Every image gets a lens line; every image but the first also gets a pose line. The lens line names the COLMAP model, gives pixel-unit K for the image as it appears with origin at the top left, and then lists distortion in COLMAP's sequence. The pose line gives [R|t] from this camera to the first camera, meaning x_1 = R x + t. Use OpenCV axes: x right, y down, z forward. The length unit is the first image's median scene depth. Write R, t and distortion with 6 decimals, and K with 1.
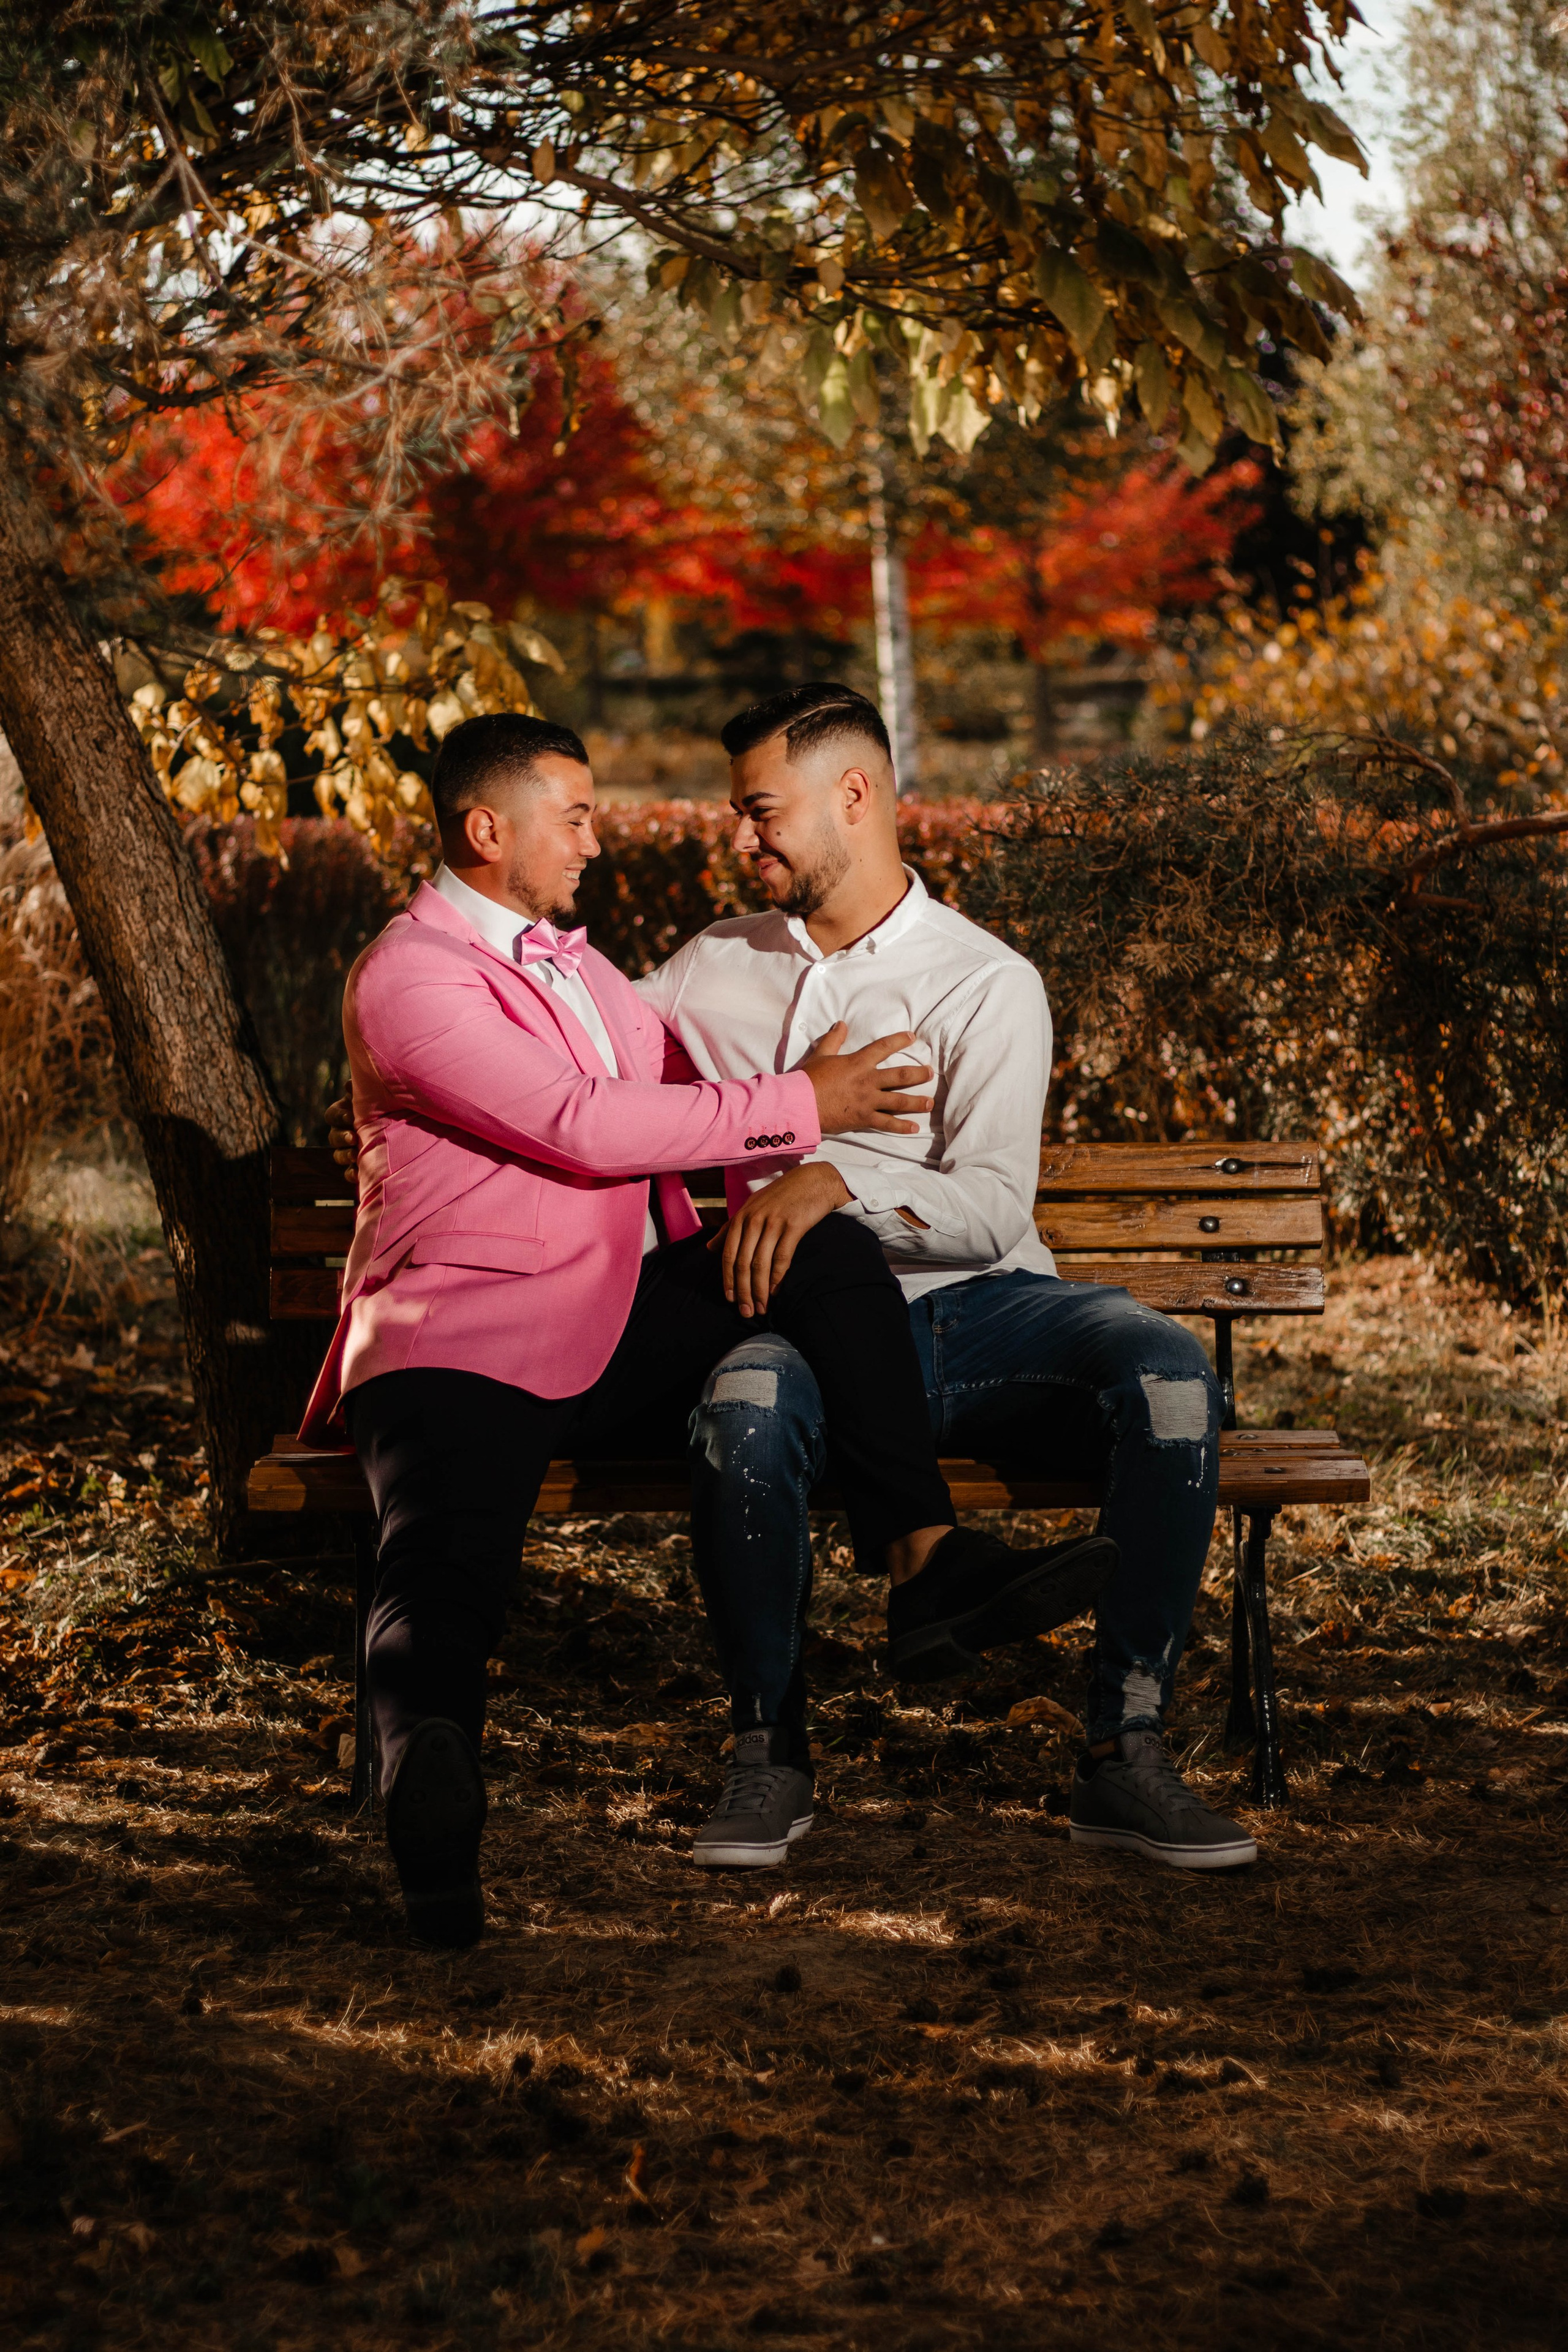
lens RADIAL K [[5619.1, 0, 784.0], [0, 5619.1, 1176.0], [0, 0, 1]] dist [-0.027760, 0.038490]
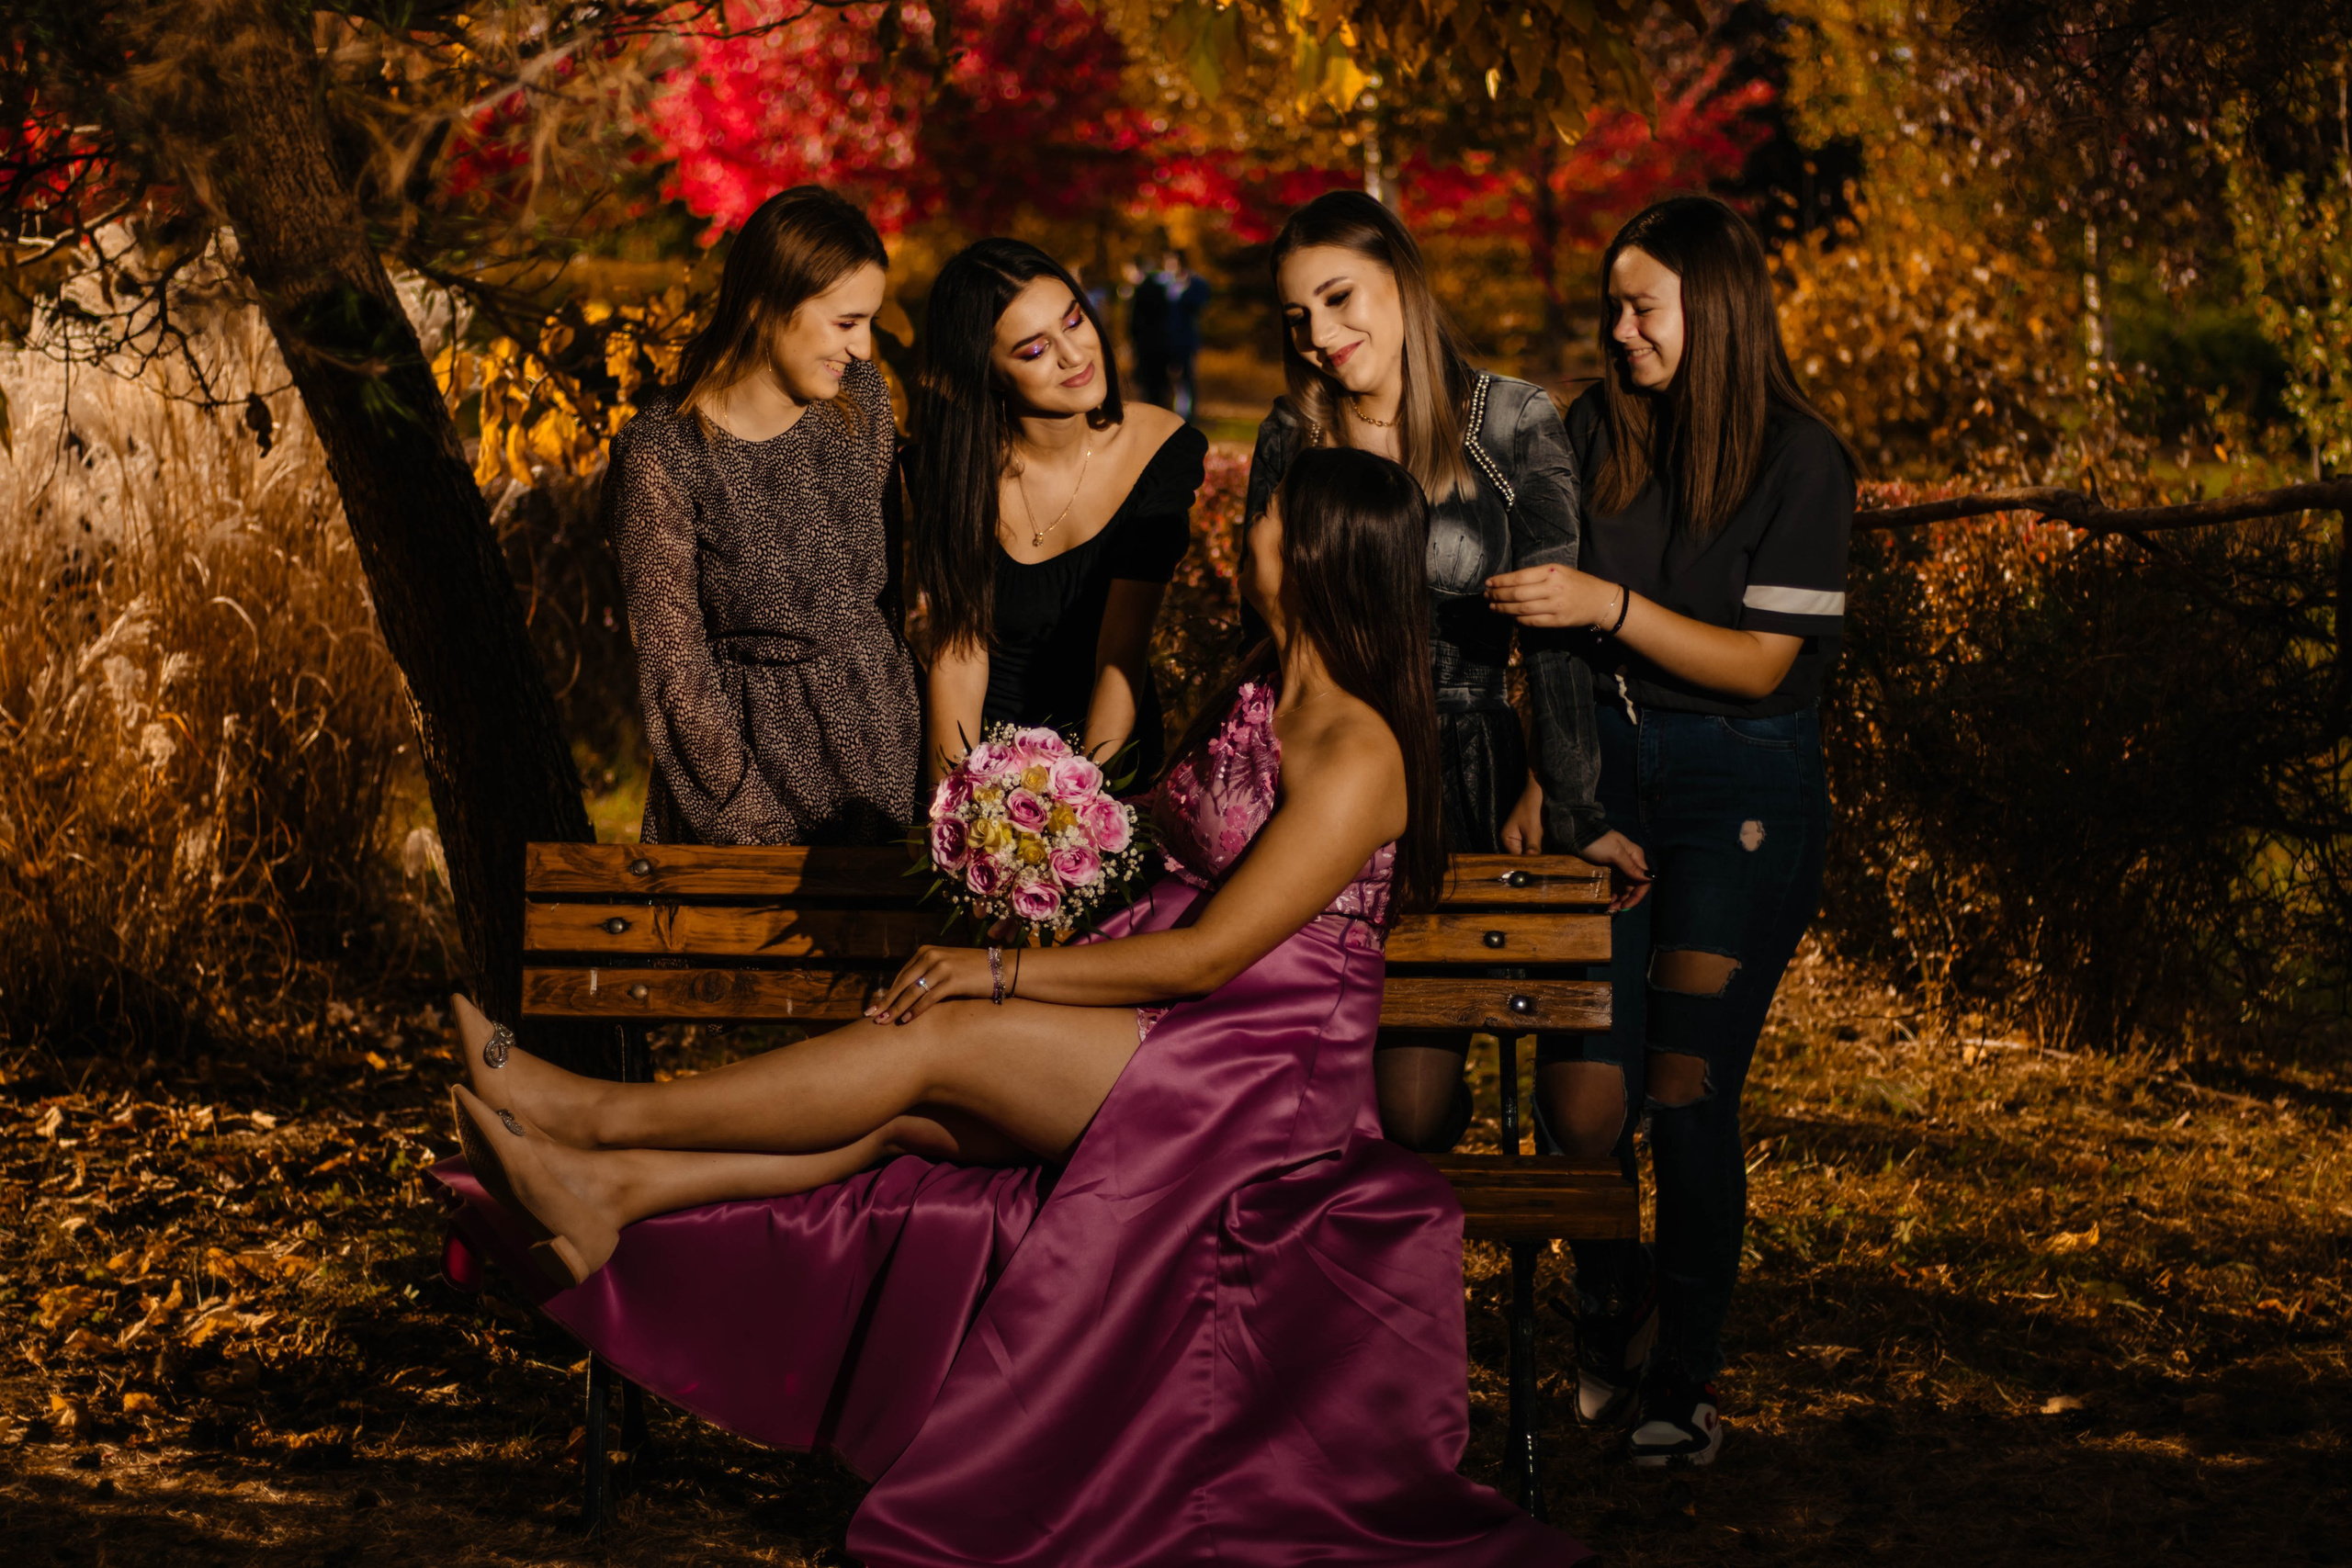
lens RADIAL K [[5618.5, 0, 1176.0], [0, 5618.5, 784.0], [0, 0, 1]] dist [-0.027760, 0.038490]
pose [[0.999561, 0.017767, -0.023695, 0.029811], [-0.017751, 0.999842, 0.000909, -0.012384], [0.023707, -0.000488, 0.999719, 0.022788]]
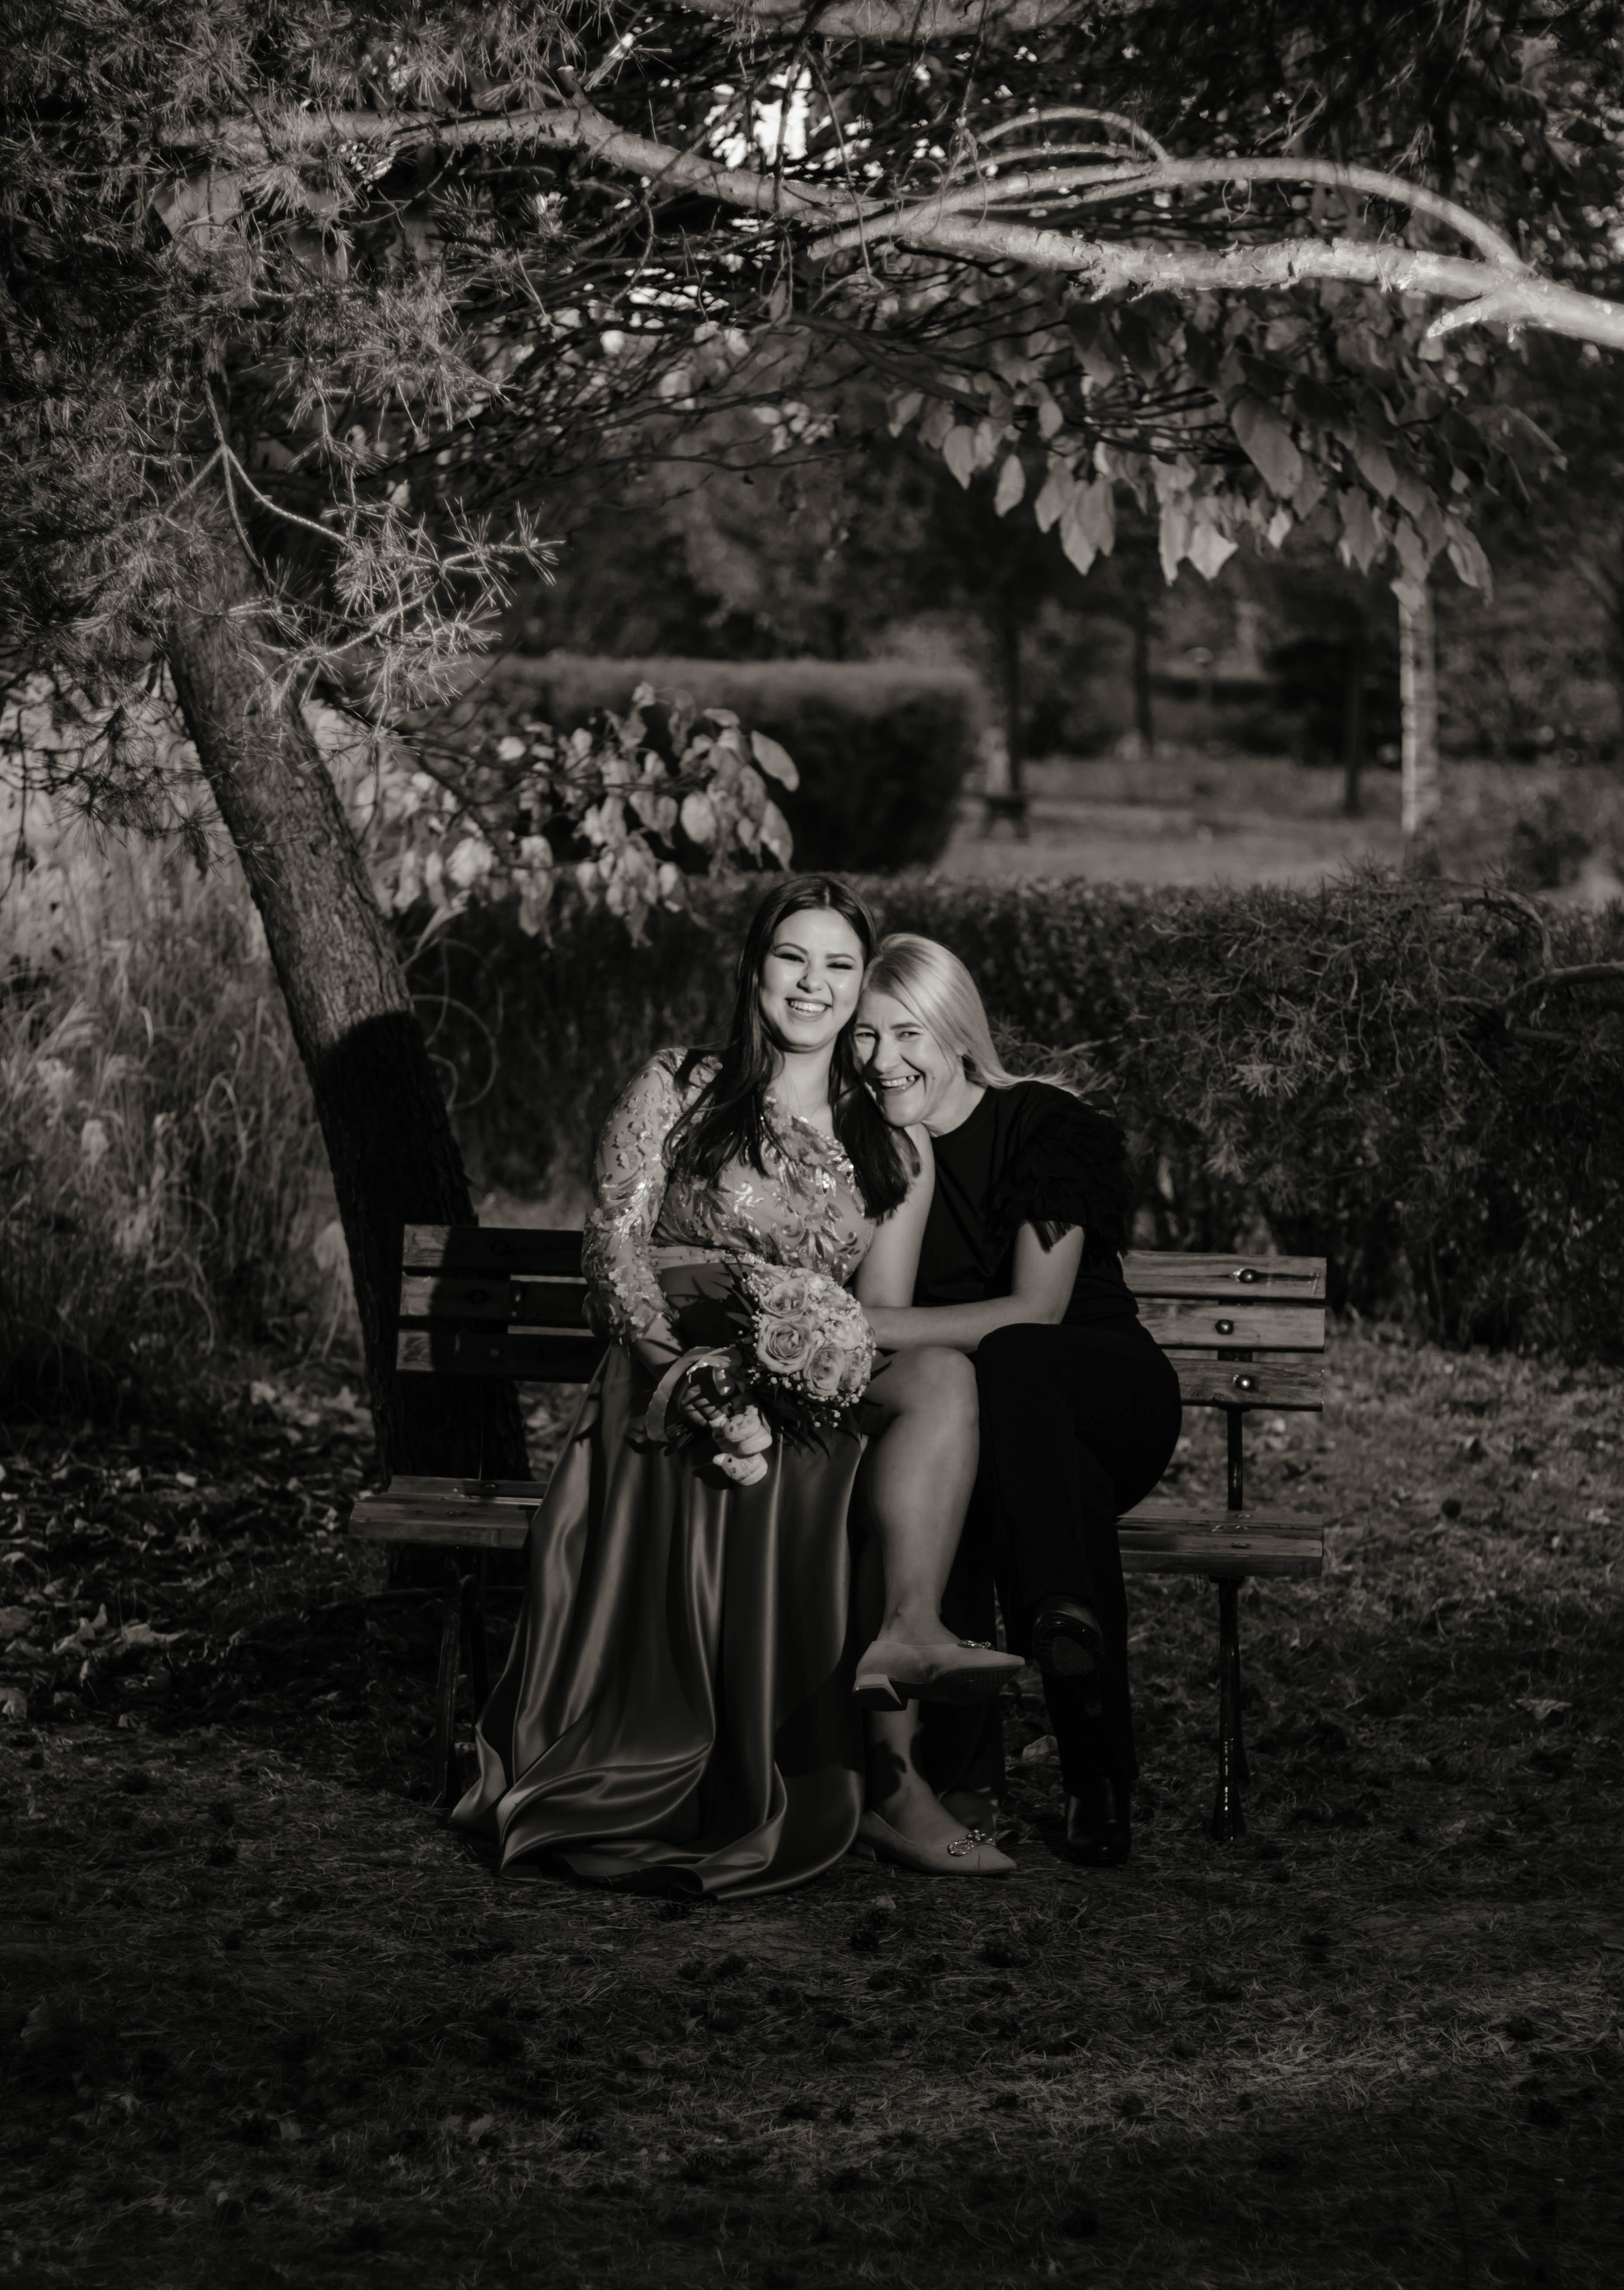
lens RADIAL K [[6263.9, 0, 815.9], [0, 6263.9, 1294.7], [0, 0, 1]] dist [0.079023, -0.266264]
pose [[0.994936, 0.043120, -0.090789, 0.074243], [-0.041992, 0.999016, 0.014291, -0.008540], [0.091316, -0.010406, 0.995768, -0.179245]]
